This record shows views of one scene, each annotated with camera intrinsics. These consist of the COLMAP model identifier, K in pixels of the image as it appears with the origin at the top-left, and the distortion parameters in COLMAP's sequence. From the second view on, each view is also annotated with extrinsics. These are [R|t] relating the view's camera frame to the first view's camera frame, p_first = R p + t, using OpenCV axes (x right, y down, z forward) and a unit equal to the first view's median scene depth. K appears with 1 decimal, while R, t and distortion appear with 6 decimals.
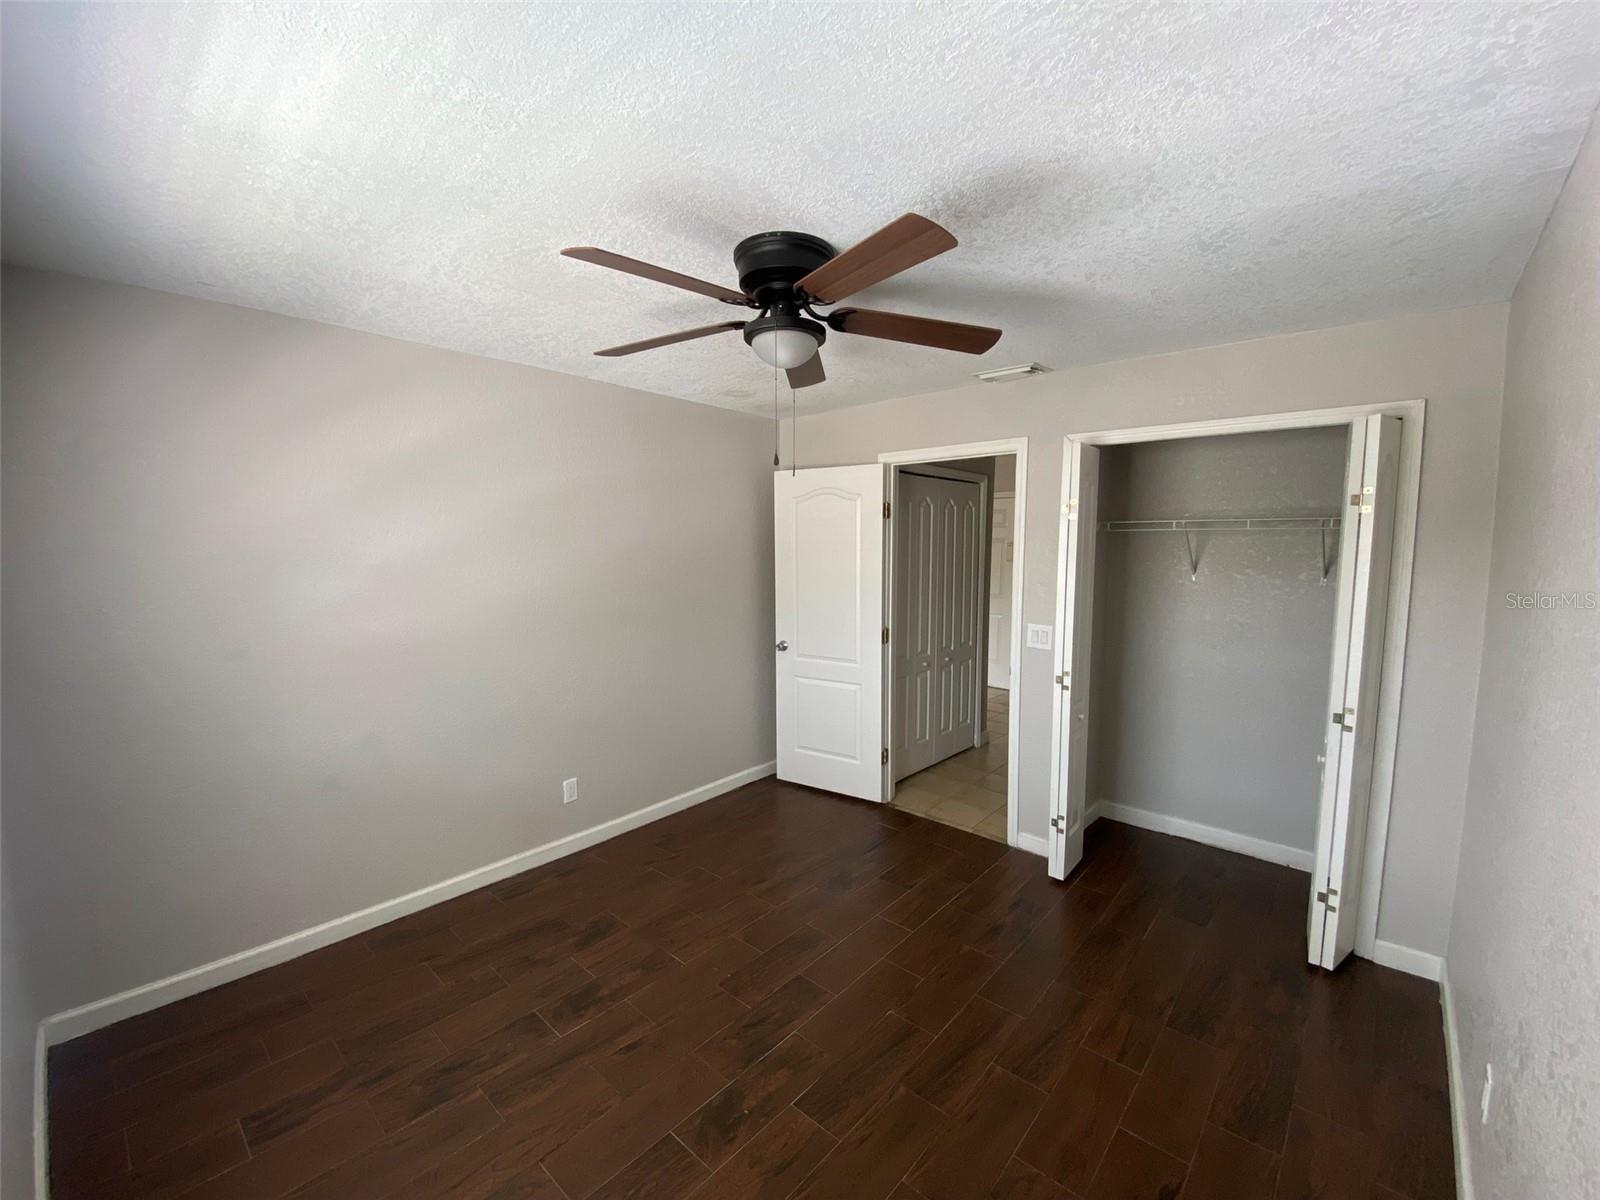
lens RADIAL K [[649.6, 0, 796.9], [0, 649.6, 602.4], [0, 0, 1]] dist [0.001519, -0.000323]
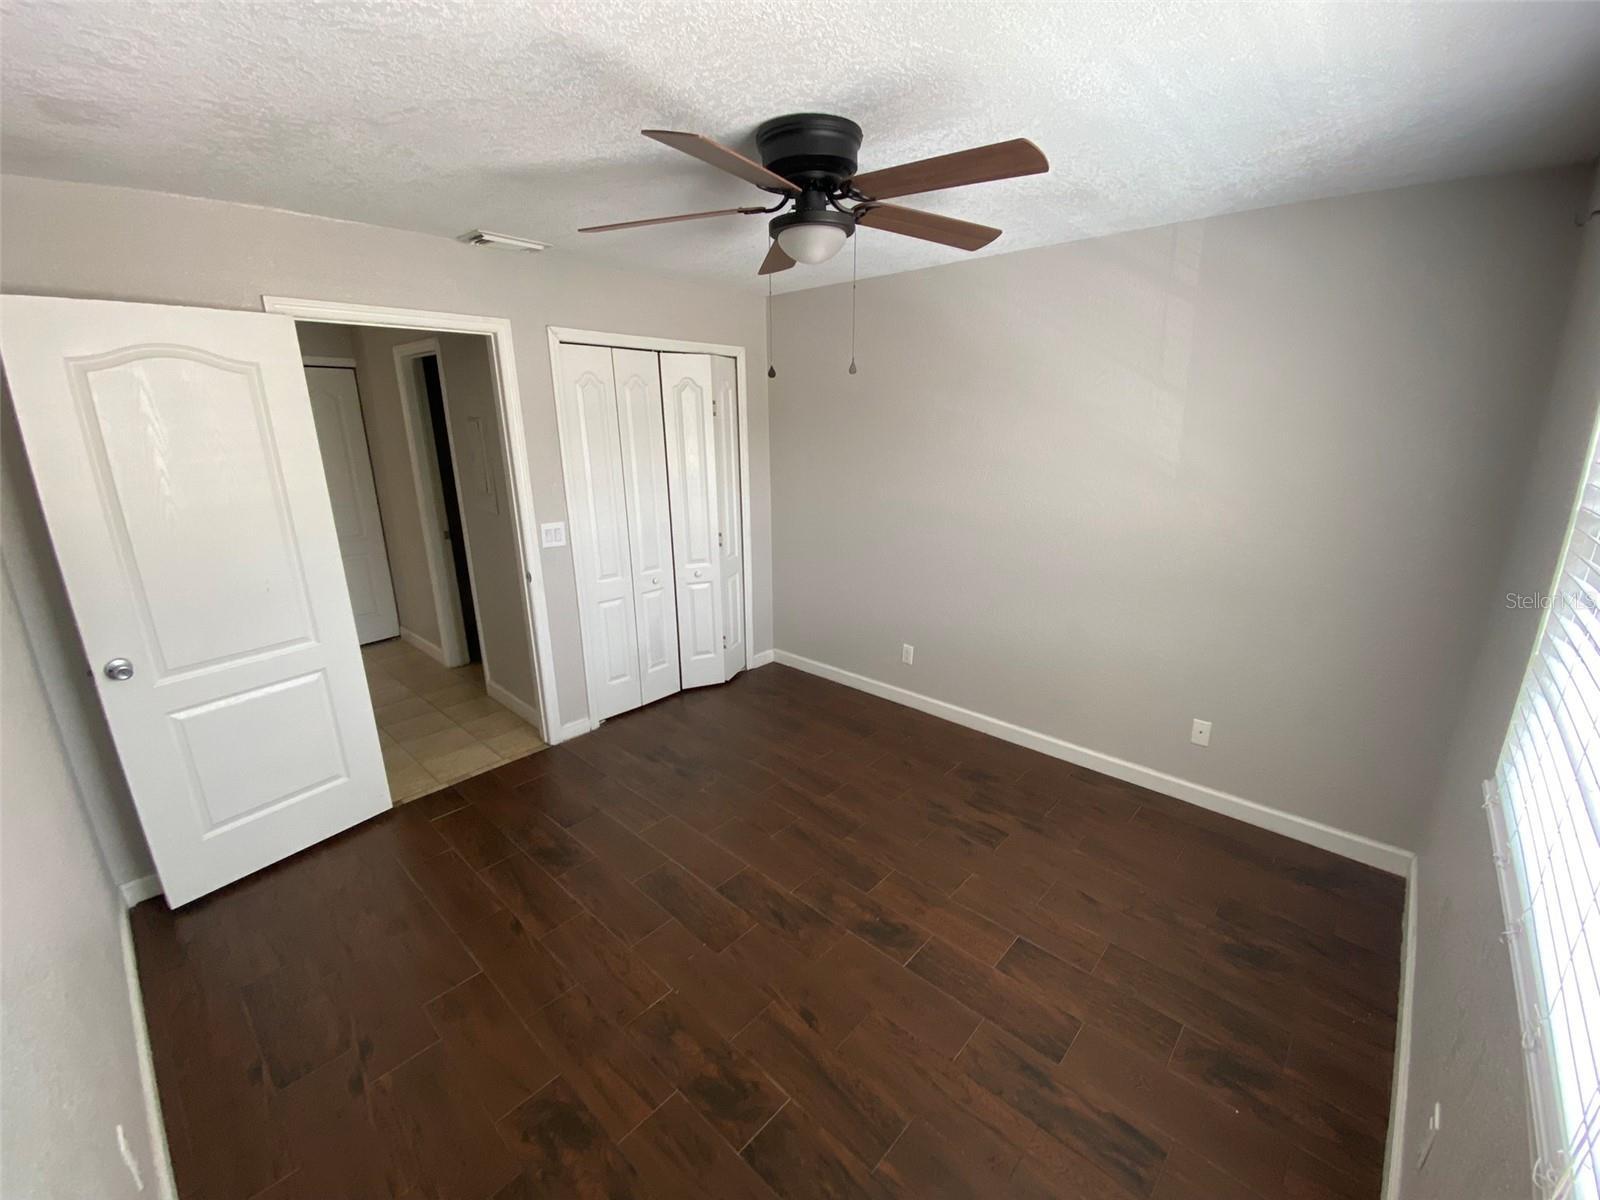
lens RADIAL K [[675.9, 0, 800.2], [0, 675.9, 590.1], [0, 0, 1]] dist [0.000985, 0.000012]
pose [[0.019926, -0.258816, 0.965721, -0.896650], [0.120228, 0.959524, 0.254675, -0.110553], [-0.992546, 0.111032, 0.050237, 0.798917]]
